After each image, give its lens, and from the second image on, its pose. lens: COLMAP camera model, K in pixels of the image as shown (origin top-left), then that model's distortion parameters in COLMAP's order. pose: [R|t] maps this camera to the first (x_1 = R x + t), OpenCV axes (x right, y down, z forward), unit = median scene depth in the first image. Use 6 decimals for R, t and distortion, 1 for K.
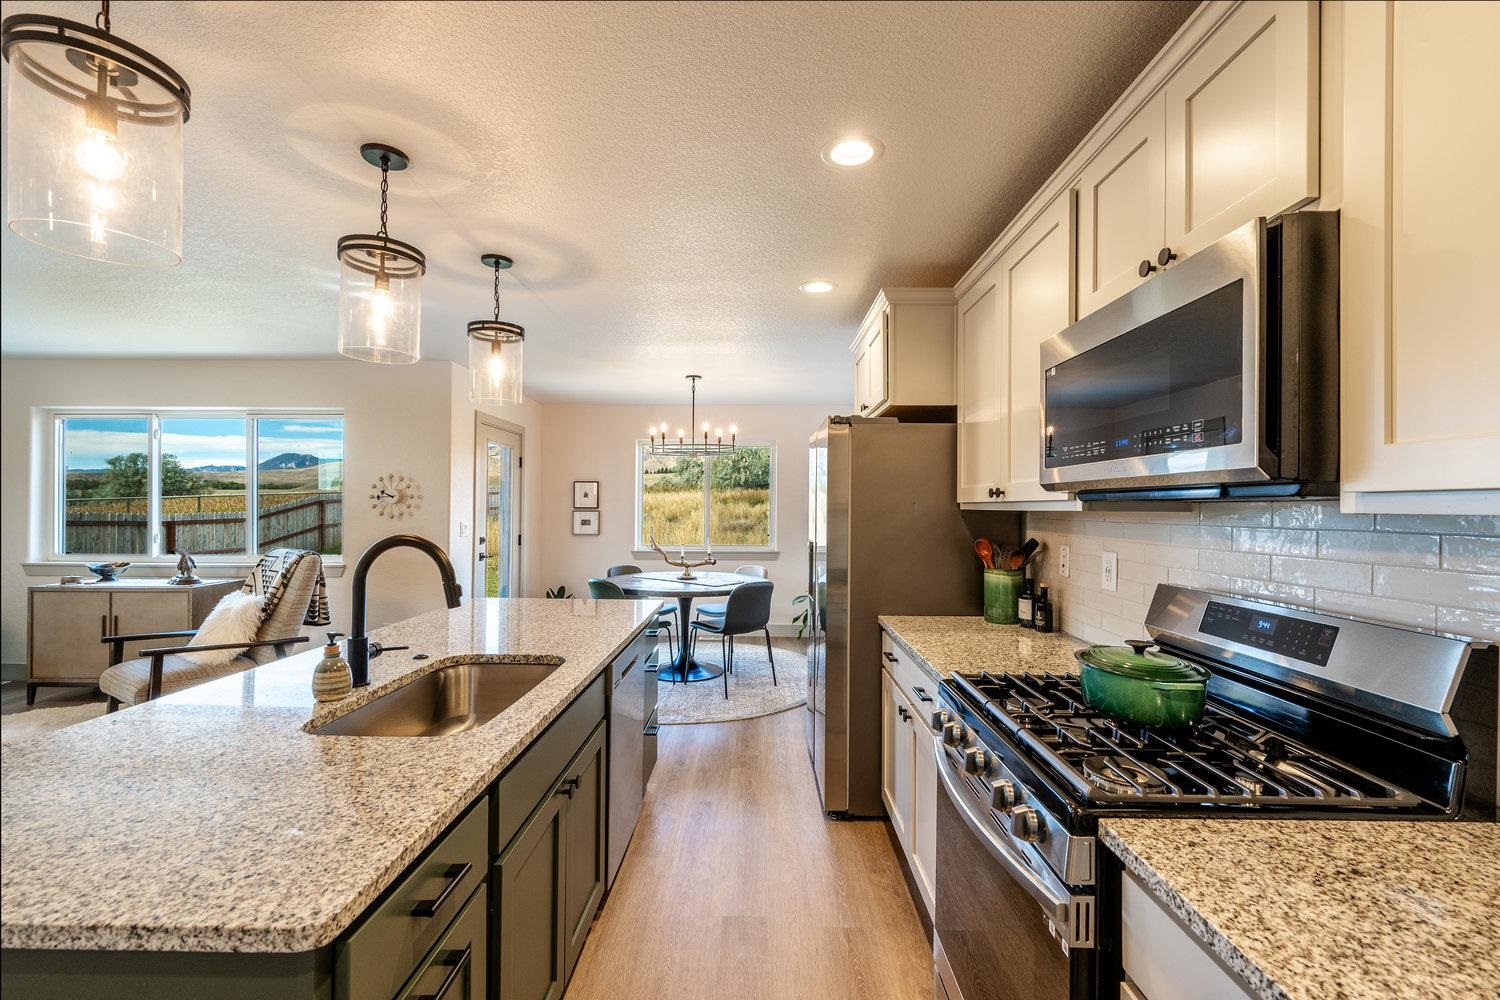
lens RADIAL K [[644.3, 0, 753.1], [0, 644.3, 504.4], [0, 0, 1]] dist [-0.000575, -0.000293]
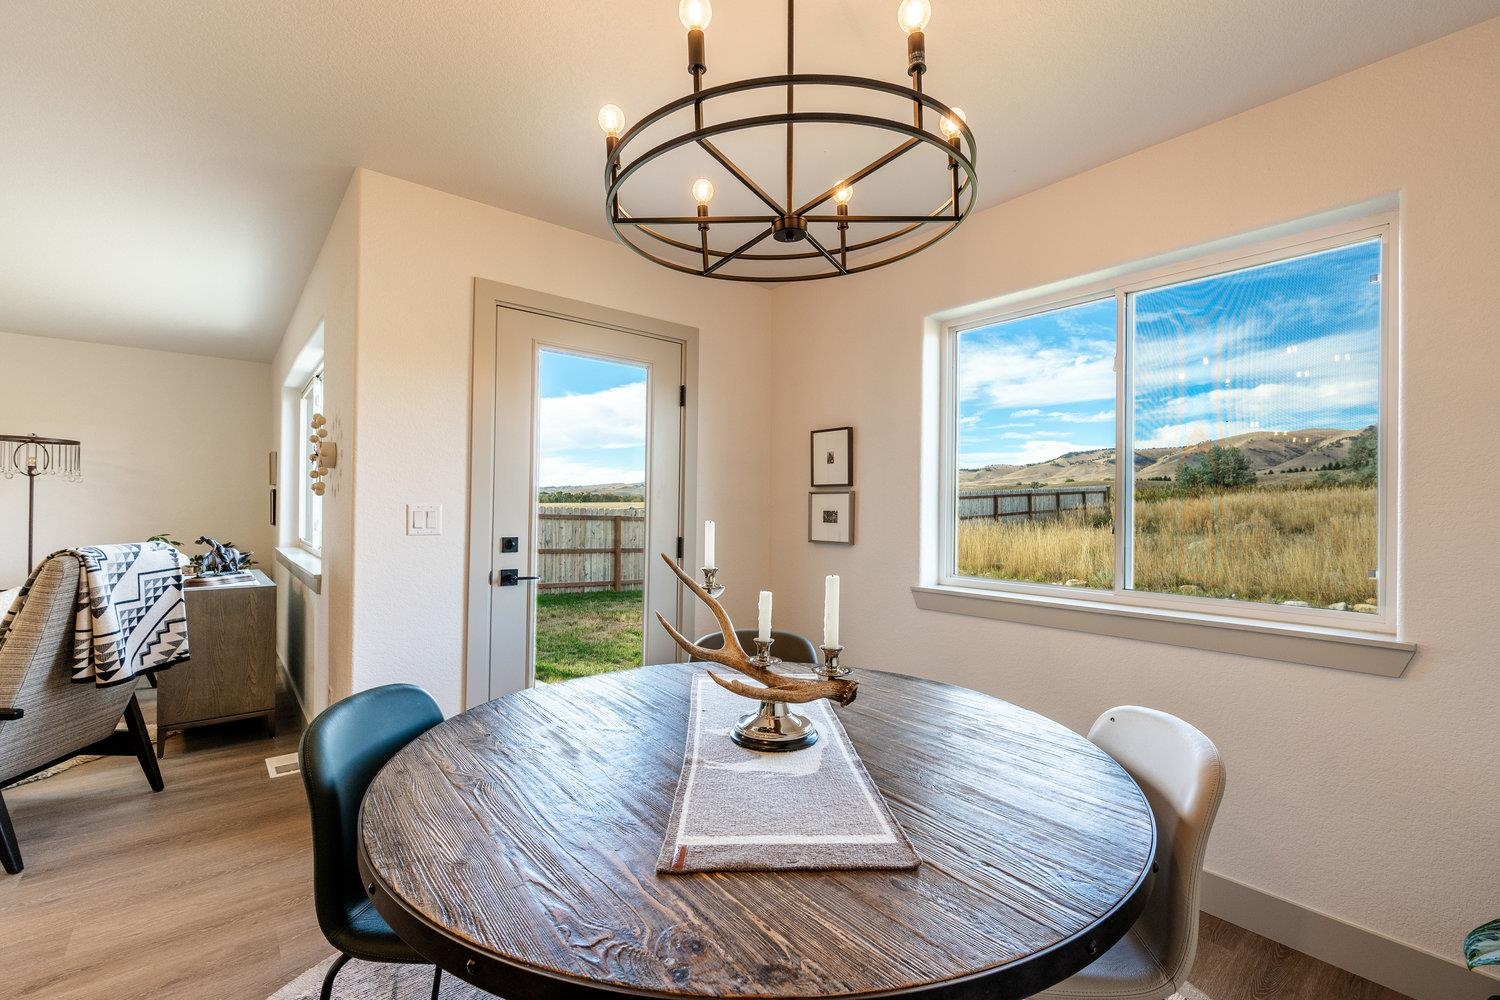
lens RADIAL K [[652.1, 0, 754.3], [0, 652.1, 504.2], [0, 0, 1]] dist [-0.002502, -0.000073]
pose [[0.648512, -0.005461, -0.761185, 0.099872], [-0.002794, 0.999950, -0.009554, 0.036005], [0.761200, 0.008323, 0.648464, 1.006450]]
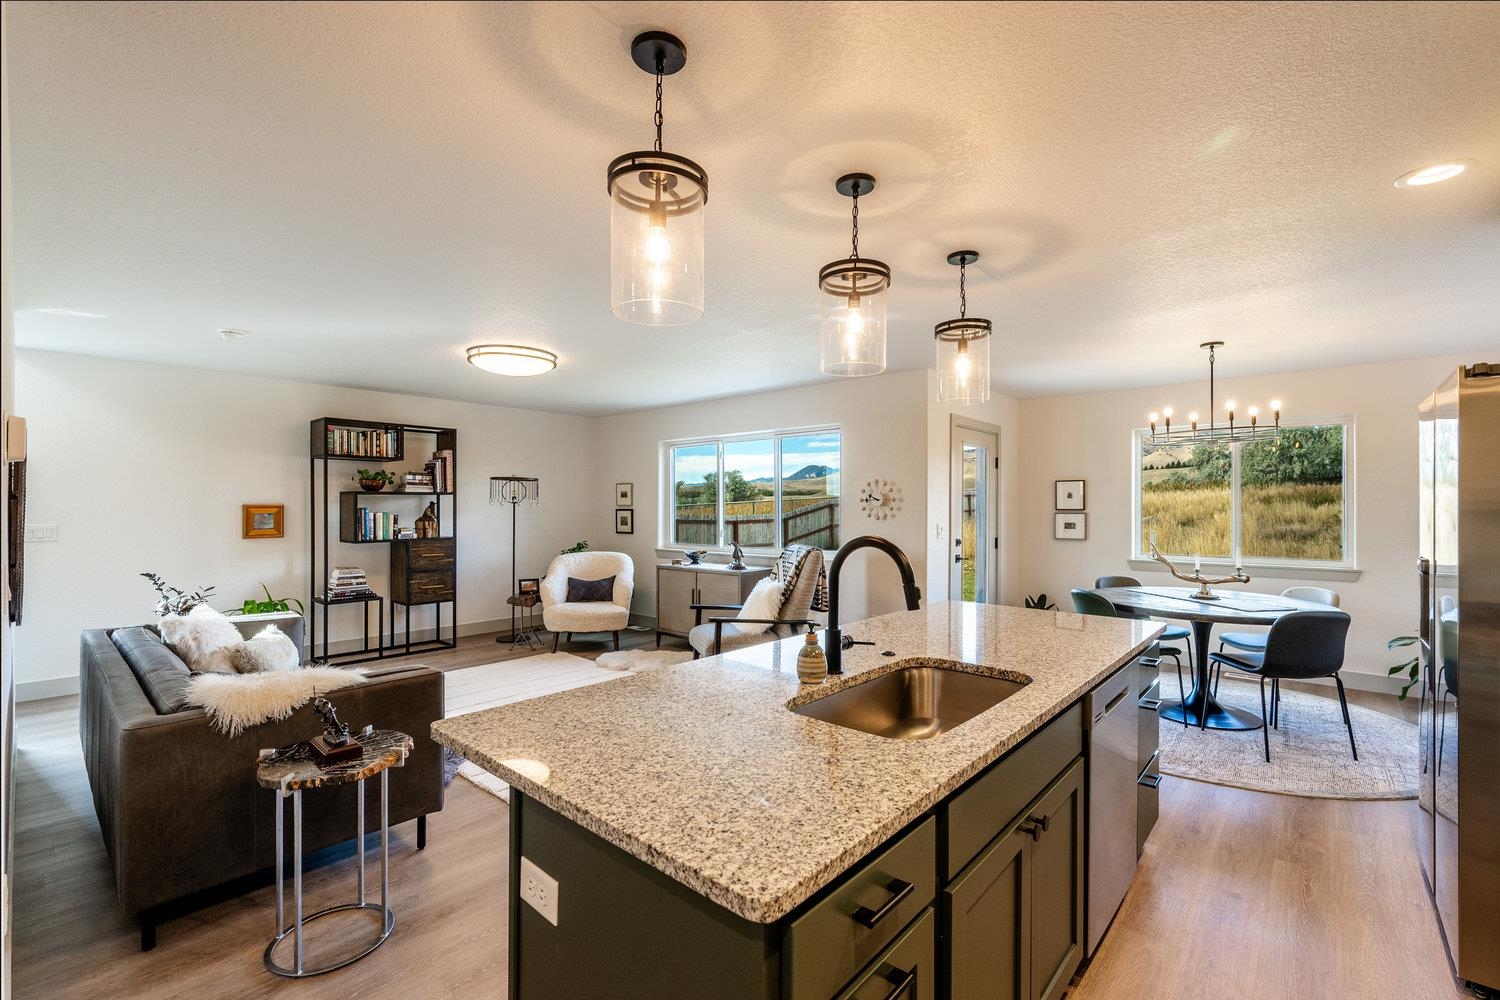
lens RADIAL K [[652.1, 0, 754.3], [0, 652.1, 504.2], [0, 0, 1]] dist [-0.002502, -0.000073]
pose [[0.757273, -0.008594, -0.653042, 0.003702], [0.006360, 0.999963, -0.005784, 0.000219], [0.653067, 0.000227, 0.757300, 0.027547]]
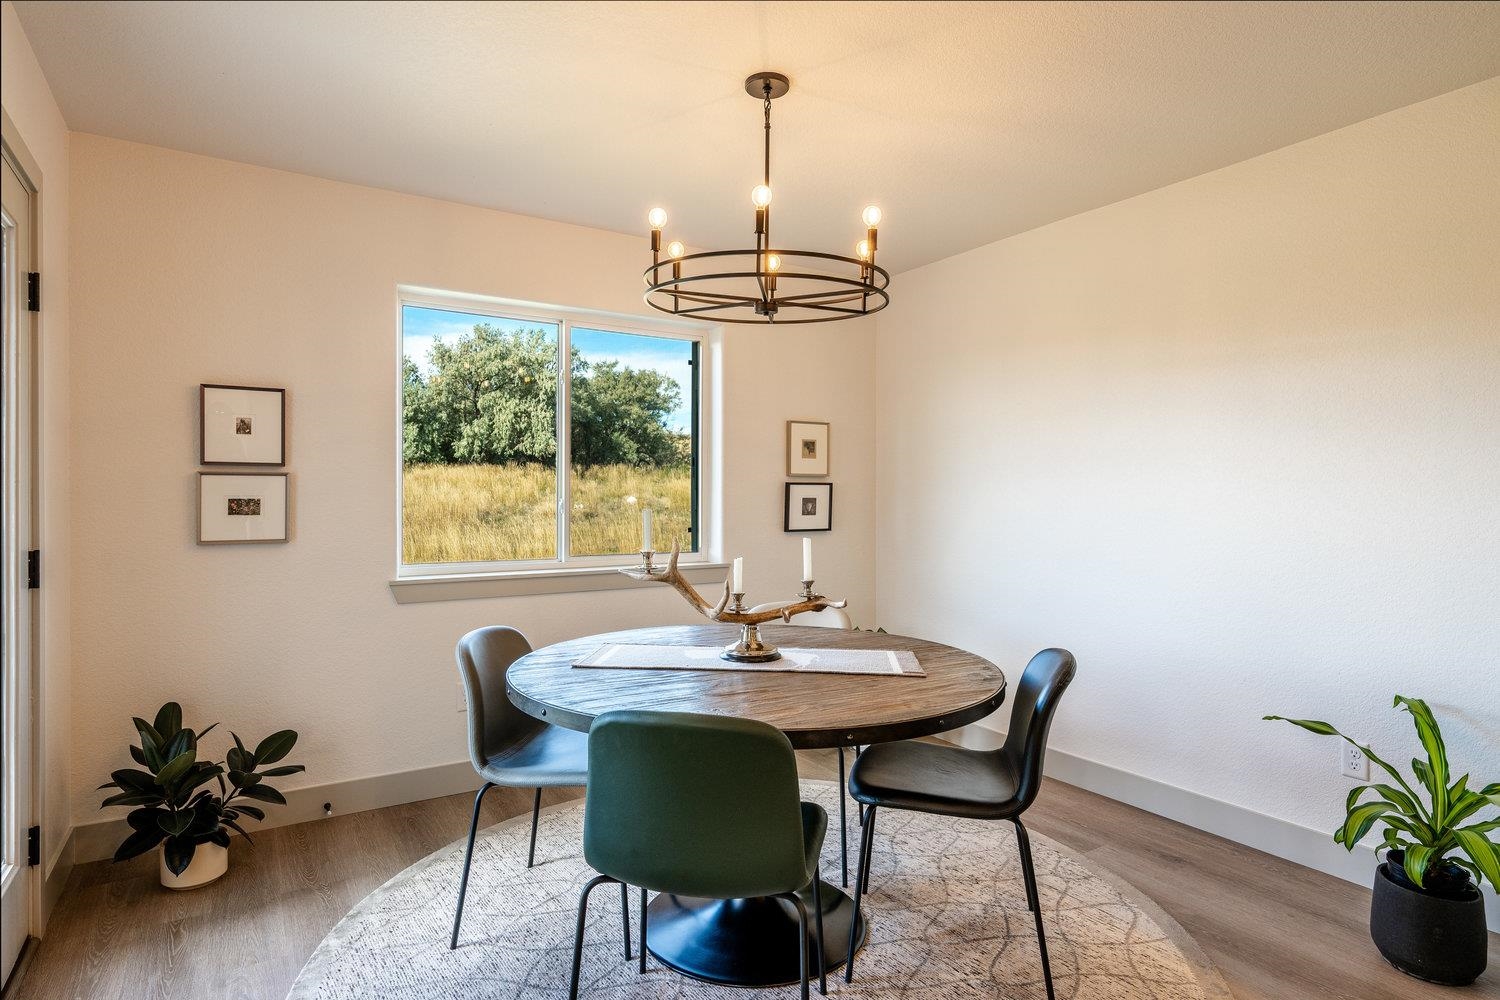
lens RADIAL K [[817.8, 0, 754.4], [0, 817.8, 506.0], [0, 0, 1]] dist [0.000362, -0.000767]
pose [[0.839990, -0.011411, 0.542483, -0.413842], [0.001320, 0.999819, 0.018988, 0.030217], [-0.542601, -0.015233, 0.839852, 0.754208]]
